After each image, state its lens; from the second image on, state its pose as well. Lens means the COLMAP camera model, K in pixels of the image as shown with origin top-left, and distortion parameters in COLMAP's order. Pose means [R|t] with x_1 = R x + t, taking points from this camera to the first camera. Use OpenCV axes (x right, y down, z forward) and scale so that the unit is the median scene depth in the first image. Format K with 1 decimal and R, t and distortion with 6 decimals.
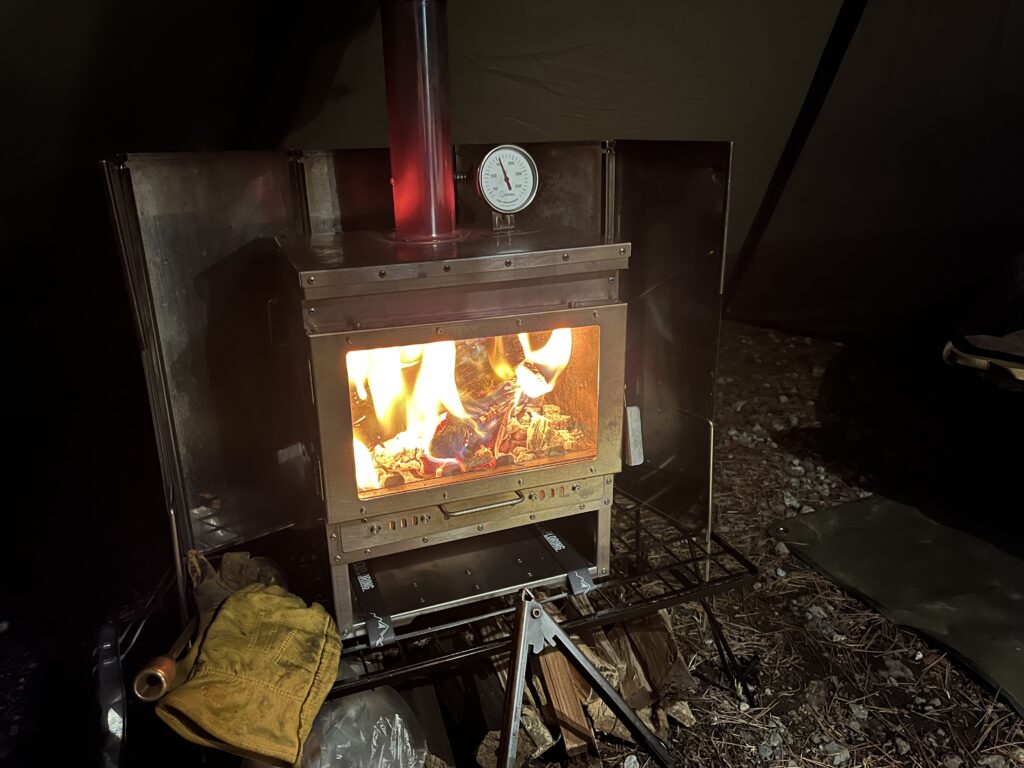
lens RADIAL K [[779.0, 0, 507.3], [0, 779.0, 377.1], [0, 0, 1]] dist [0.038121, -0.078524]
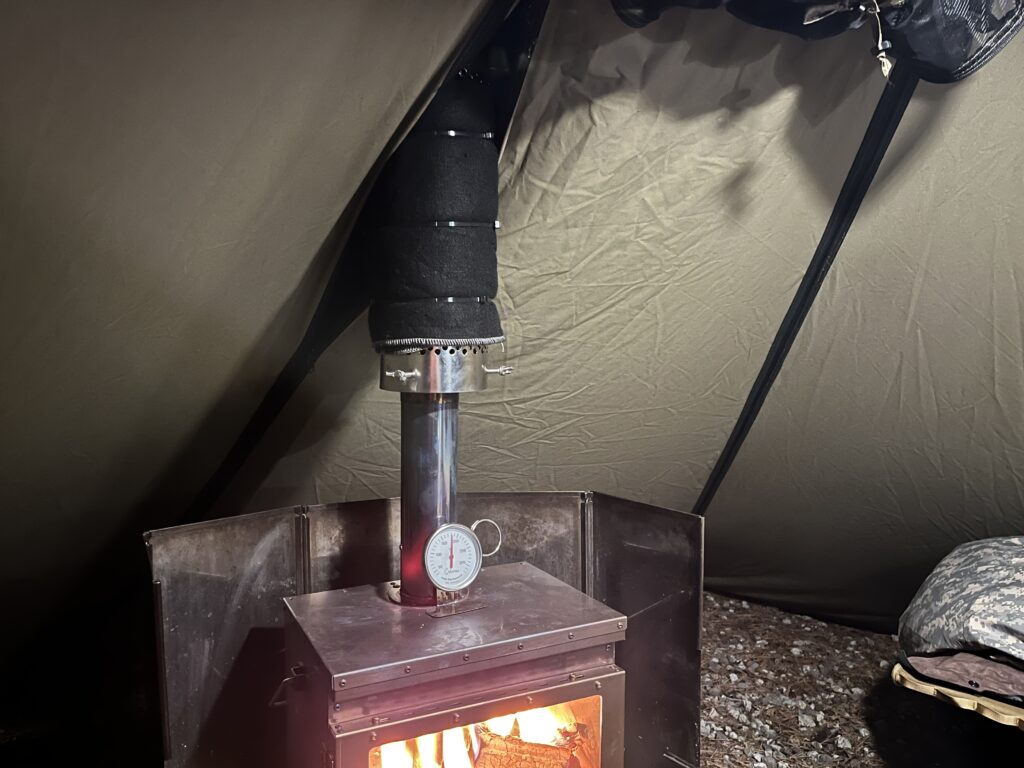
lens RADIAL K [[779.0, 0, 507.2], [0, 779.0, 360.5], [0, 0, 1]] dist [0.038121, -0.078524]
pose [[0.993919, 0.011146, 0.109552, -0.091394], [0.019775, 0.960626, -0.277141, -0.147844], [-0.108327, 0.277622, 0.954563, -0.091810]]
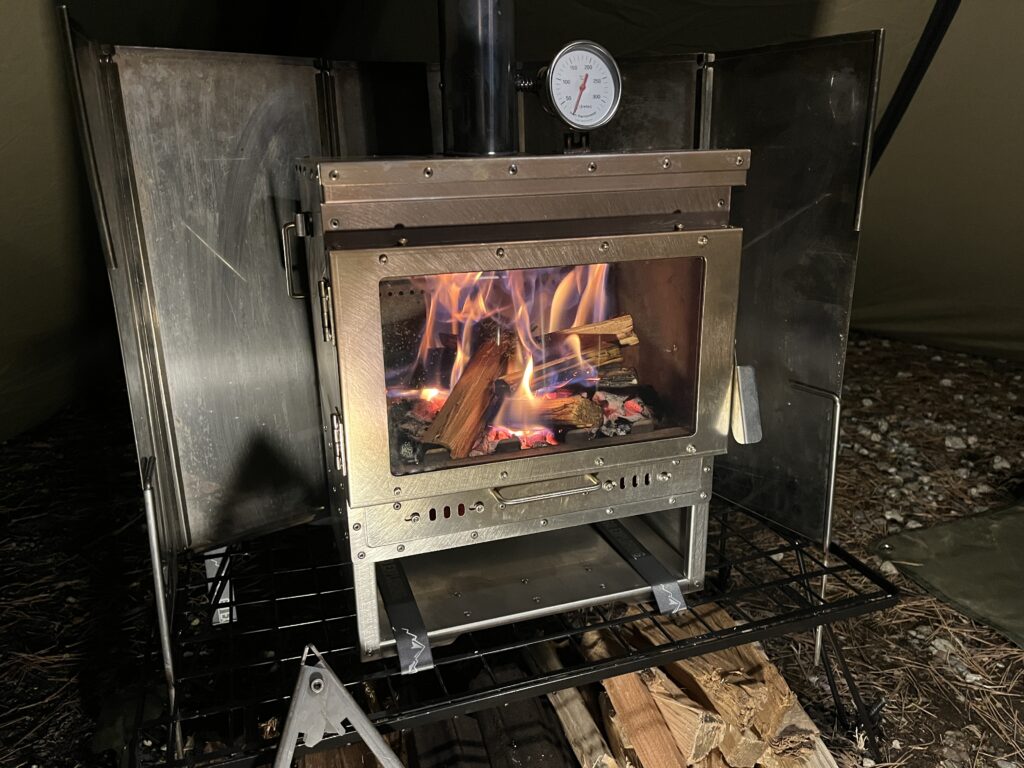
lens RADIAL K [[779.0, 0, 513.4], [0, 779.0, 374.5], [0, 0, 1]] dist [0.038121, -0.078524]
pose [[0.999268, 0.019307, -0.033013, -0.031053], [-0.020387, 0.999258, -0.032690, 0.052878], [0.032358, 0.033339, 0.998920, 0.160996]]
